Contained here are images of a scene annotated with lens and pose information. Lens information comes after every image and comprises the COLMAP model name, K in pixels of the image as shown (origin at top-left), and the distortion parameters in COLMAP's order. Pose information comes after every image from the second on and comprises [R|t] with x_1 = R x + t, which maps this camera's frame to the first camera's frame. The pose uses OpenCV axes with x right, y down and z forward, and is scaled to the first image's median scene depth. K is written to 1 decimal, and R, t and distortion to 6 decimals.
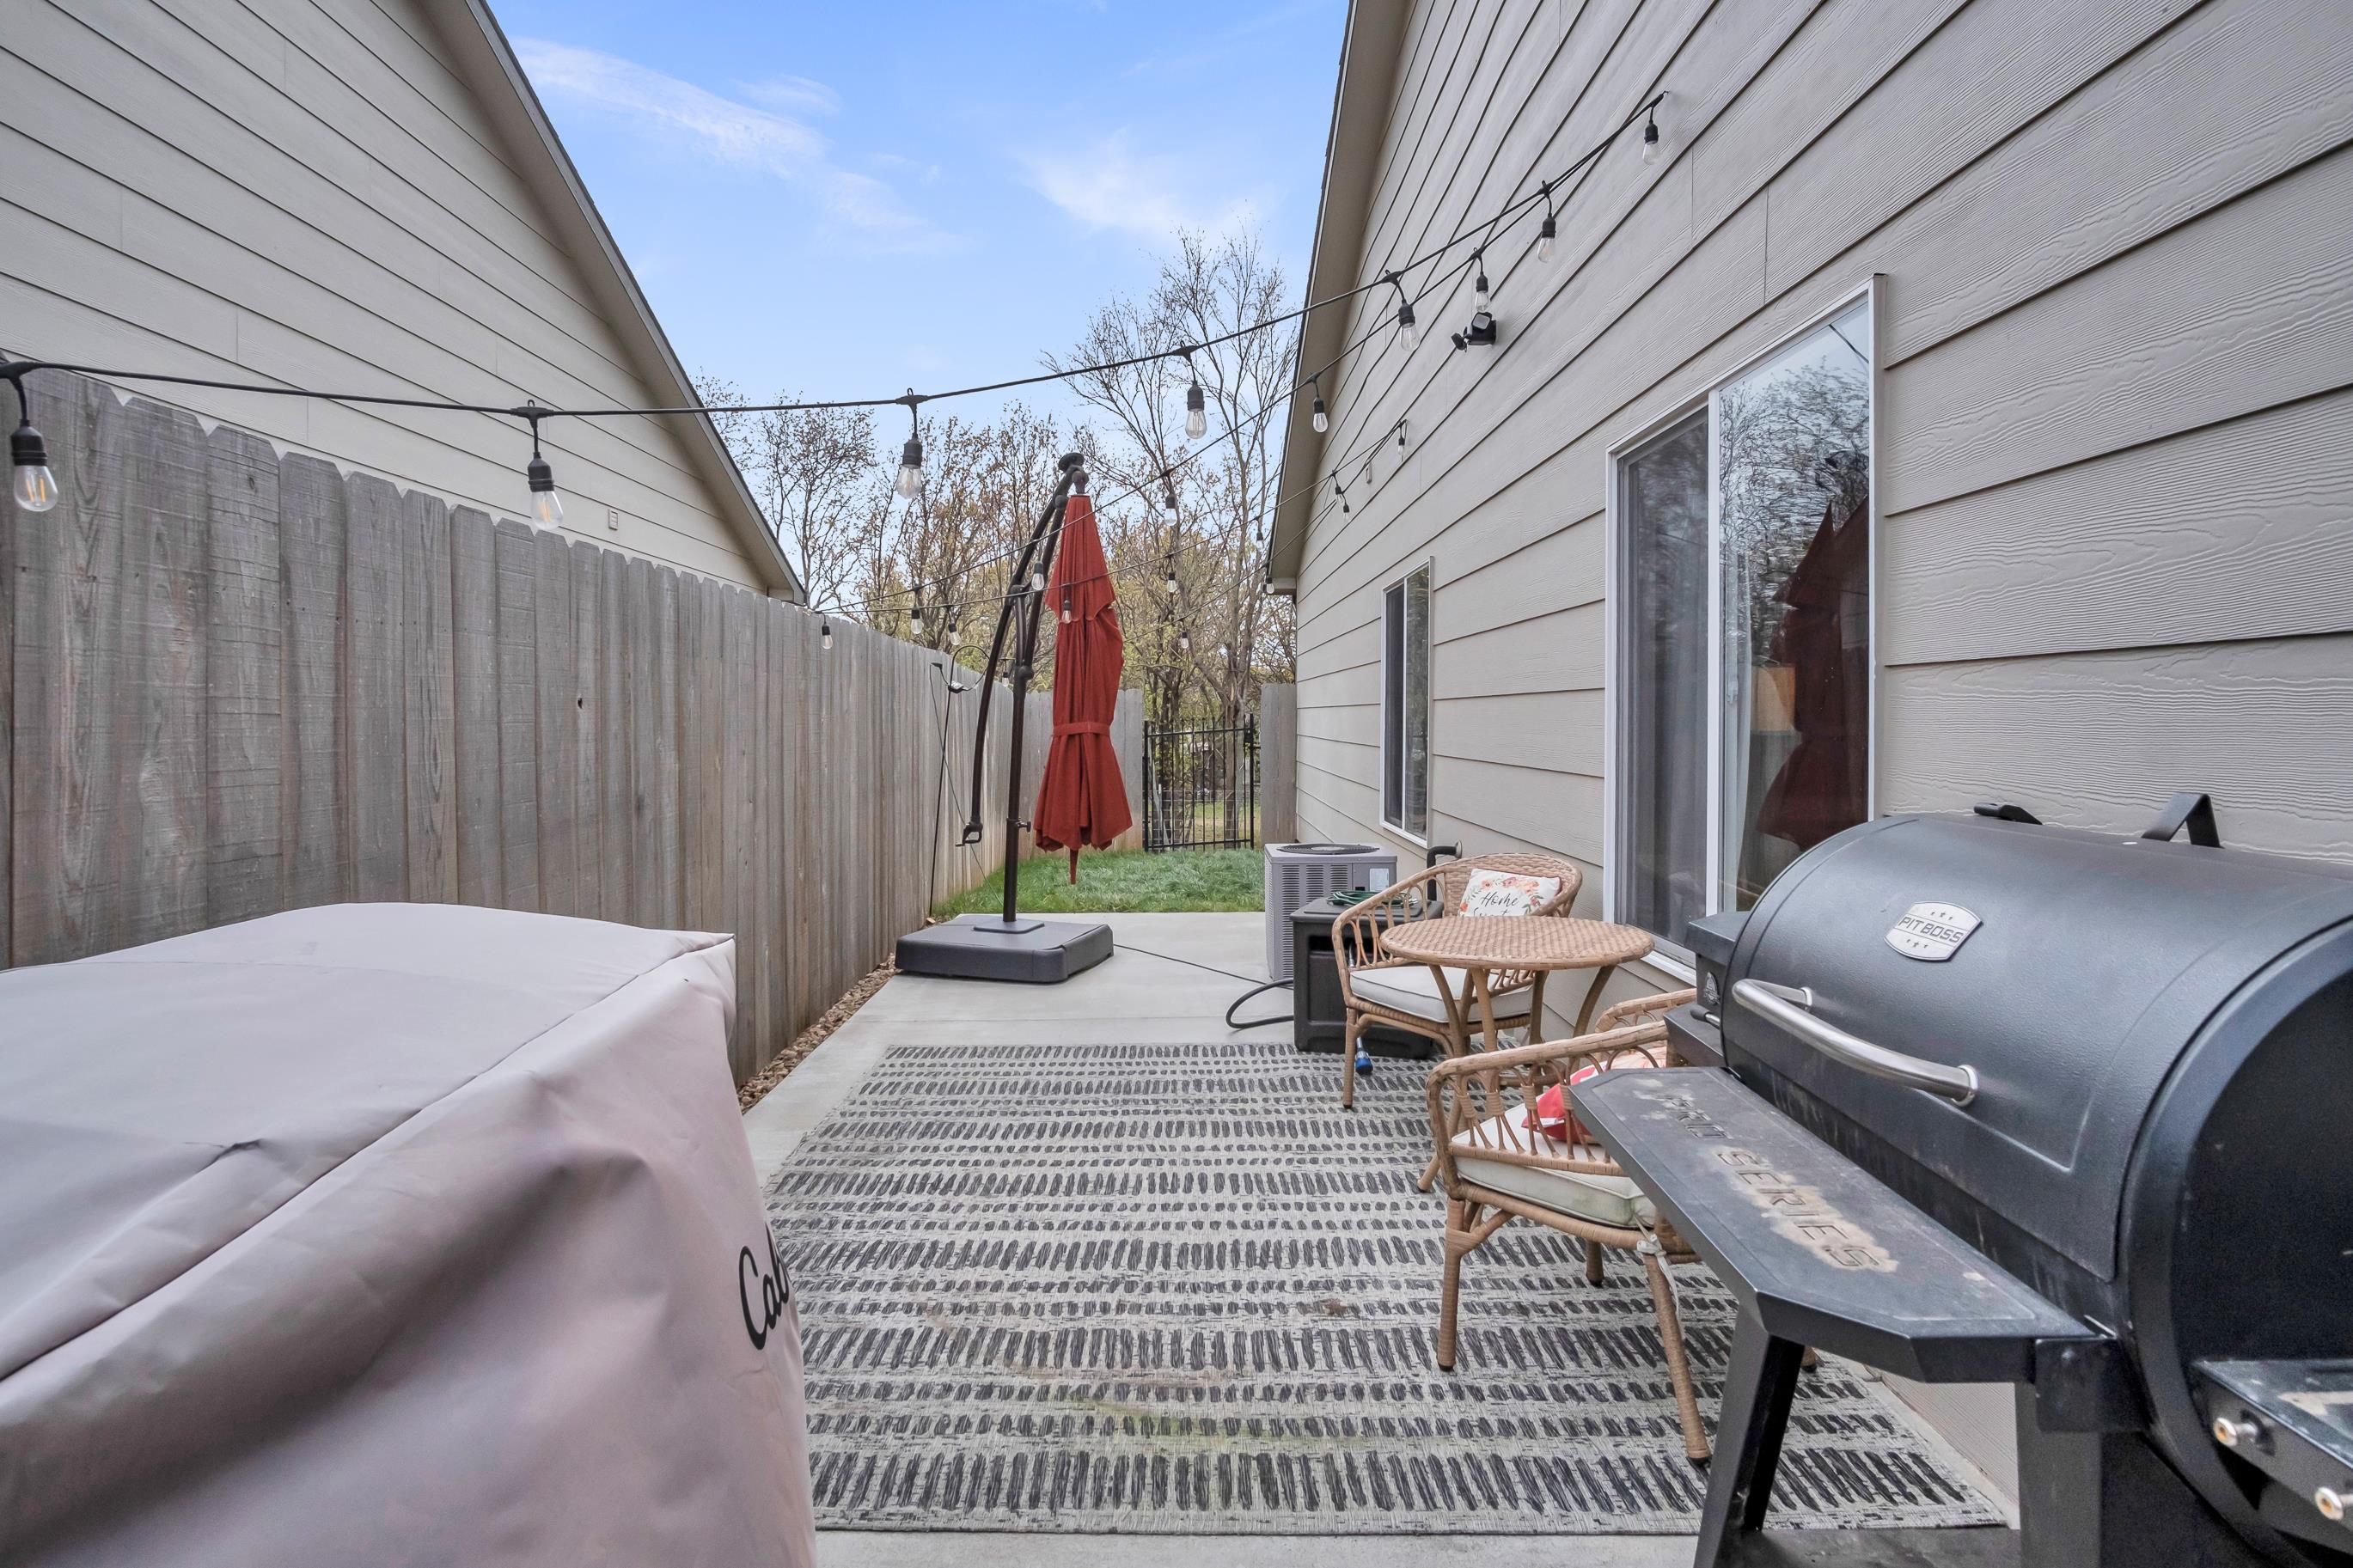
lens RADIAL K [[1265.7, 0, 1186.7], [0, 1265.7, 823.4], [0, 0, 1]] dist [-0.030195, 0.007400]
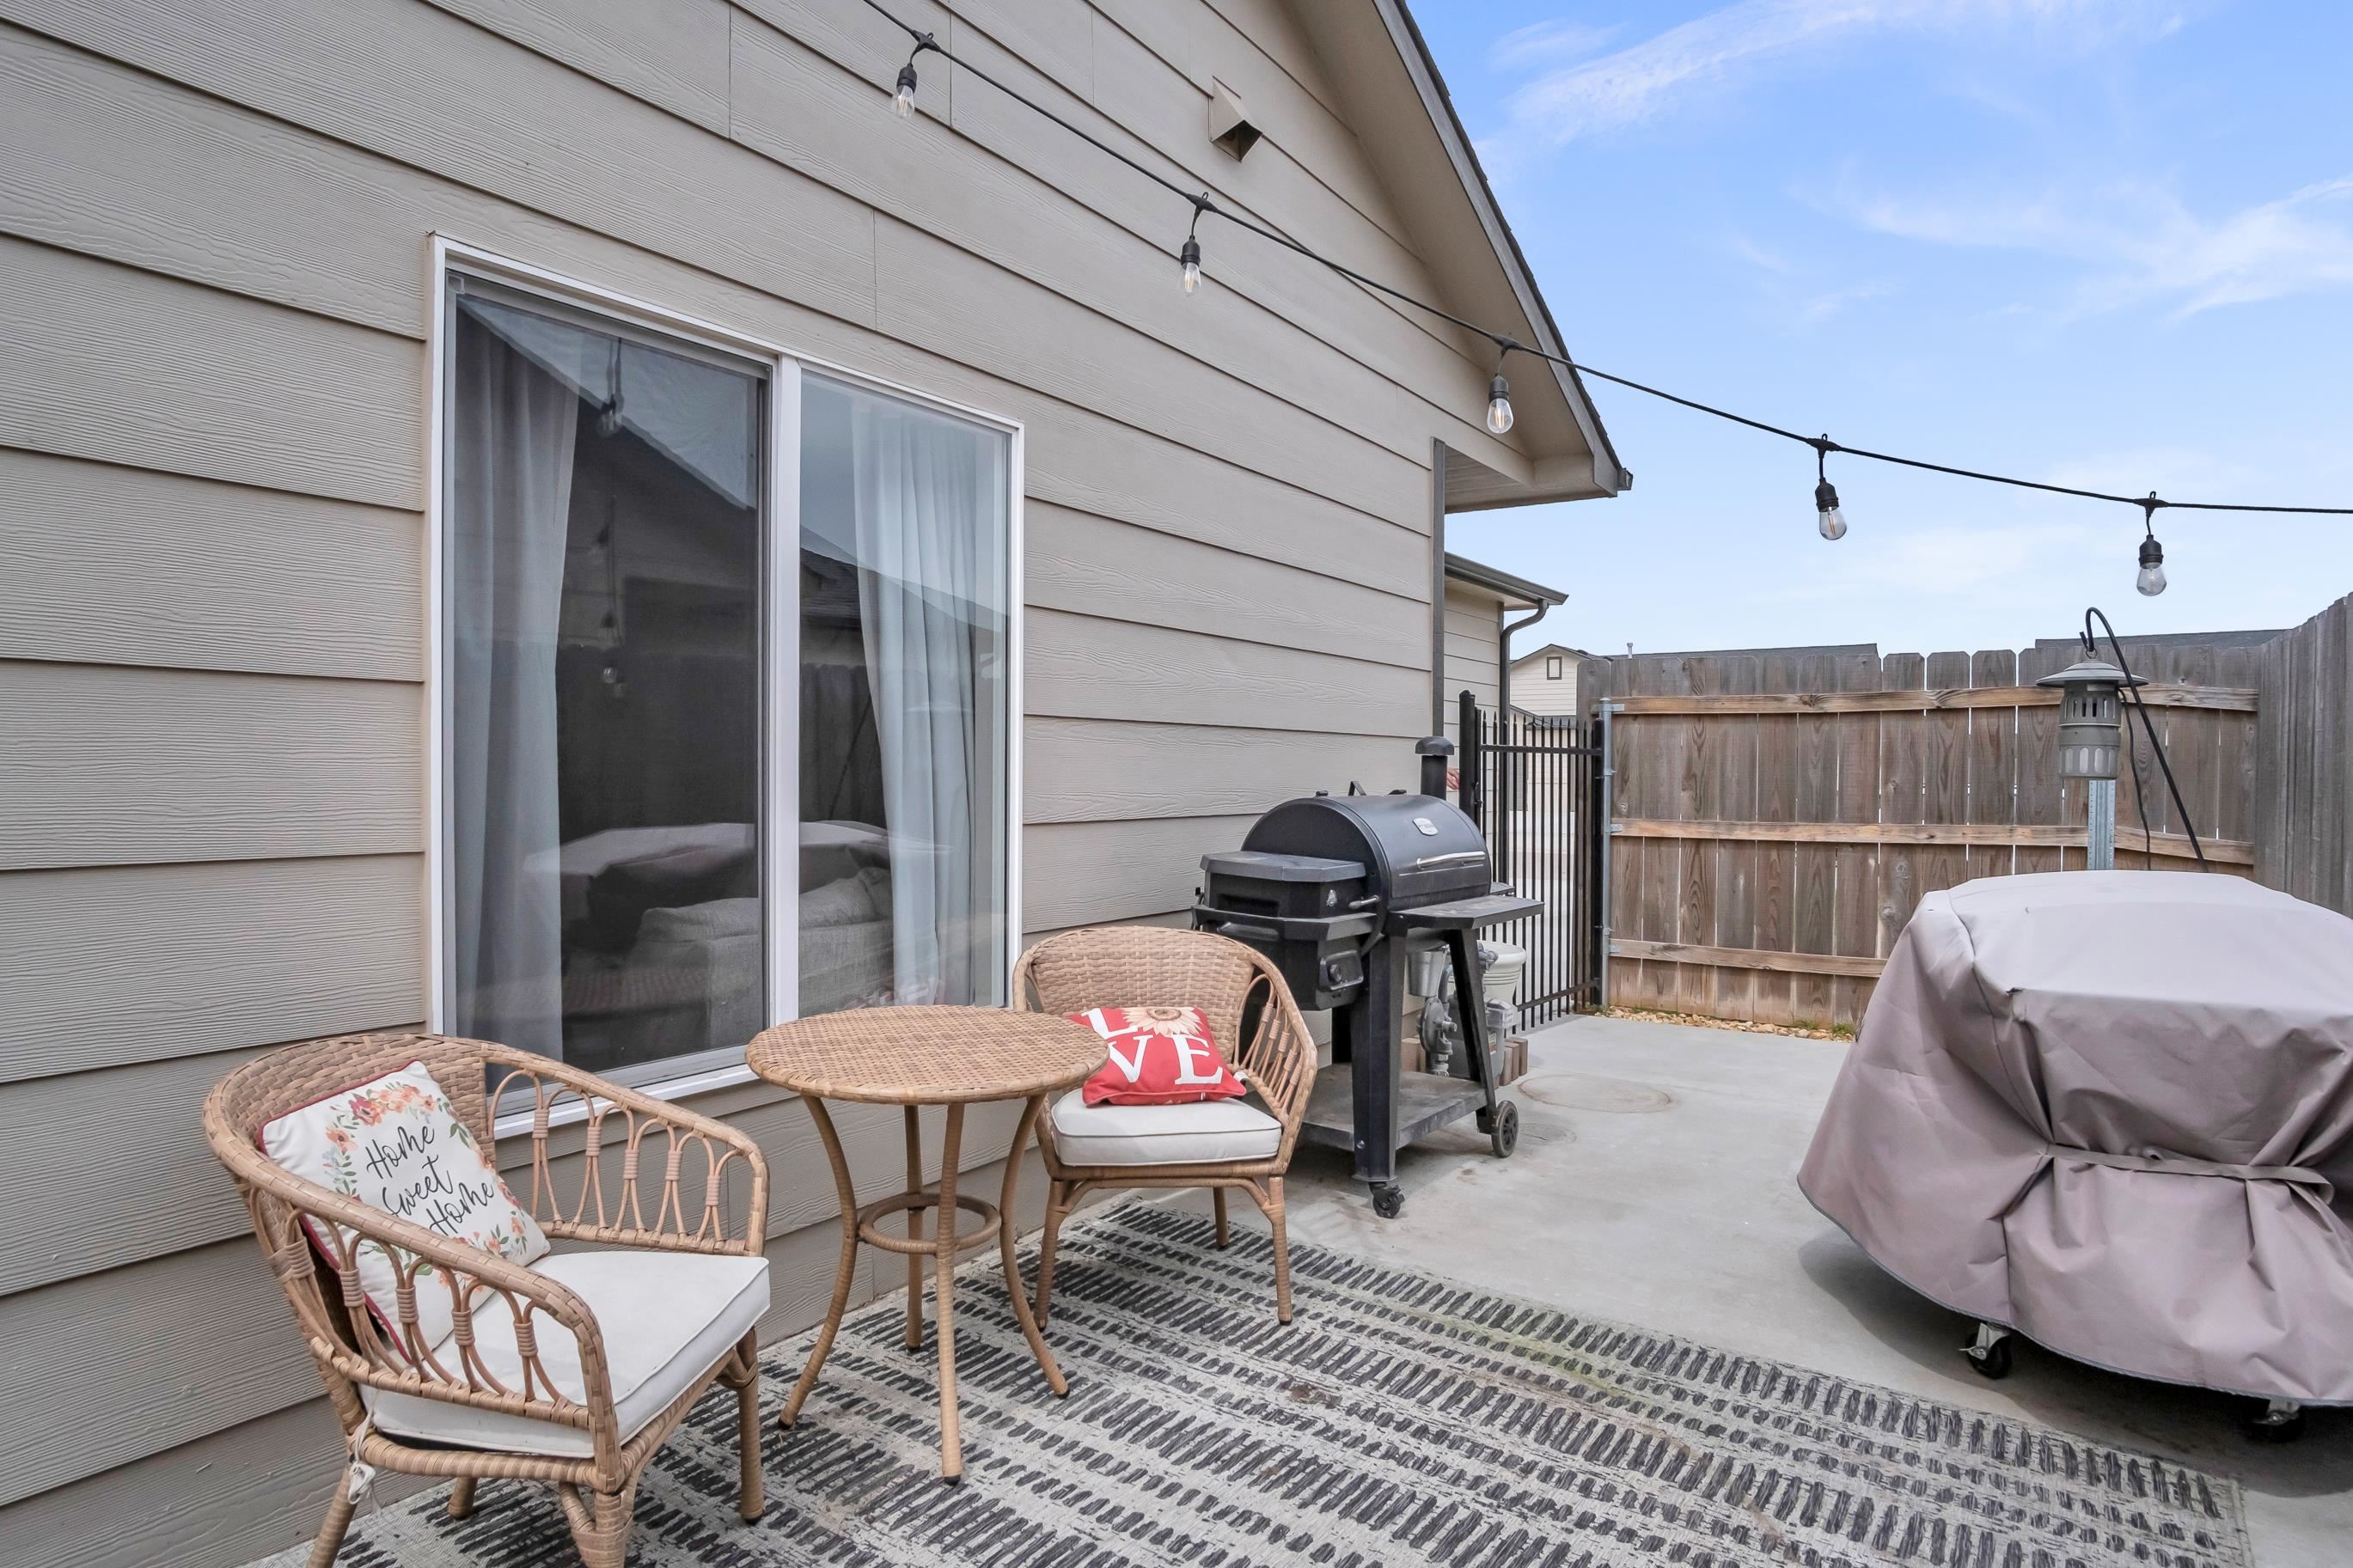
lens RADIAL K [[1278.0, 0, 1186.7], [0, 1278.0, 762.8], [0, 0, 1]] dist [-0.031862, 0.009019]
pose [[-0.820568, -0.004093, 0.571534, -0.346346], [0.038500, 0.997307, 0.062418, -0.134501], [-0.570250, 0.073223, -0.818201, 1.811738]]
